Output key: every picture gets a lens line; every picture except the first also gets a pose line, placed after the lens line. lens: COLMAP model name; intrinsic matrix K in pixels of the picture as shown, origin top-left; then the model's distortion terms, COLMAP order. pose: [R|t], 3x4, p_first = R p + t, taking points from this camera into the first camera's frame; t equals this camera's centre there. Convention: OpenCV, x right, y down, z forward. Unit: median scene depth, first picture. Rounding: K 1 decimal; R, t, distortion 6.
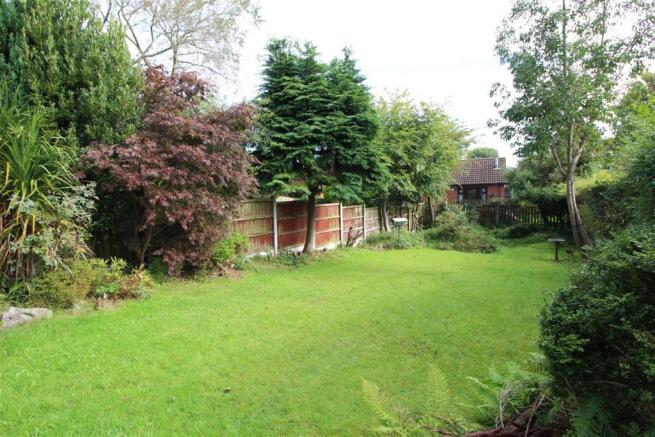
lens RADIAL K [[338.5, 0, 327.5], [0, 338.5, 218.5], [0, 0, 1]] dist [-0.000823, -0.032155]
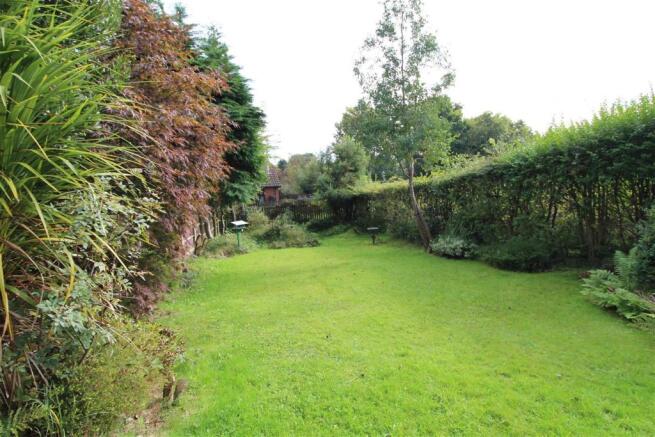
lens RADIAL K [[338.5, 0, 327.5], [0, 338.5, 218.5], [0, 0, 1]] dist [-0.000823, -0.032155]
pose [[0.721456, -0.061269, 0.689744, -0.261635], [0.066664, 0.997597, 0.018886, -0.010060], [-0.689243, 0.032356, 0.723807, 0.140464]]
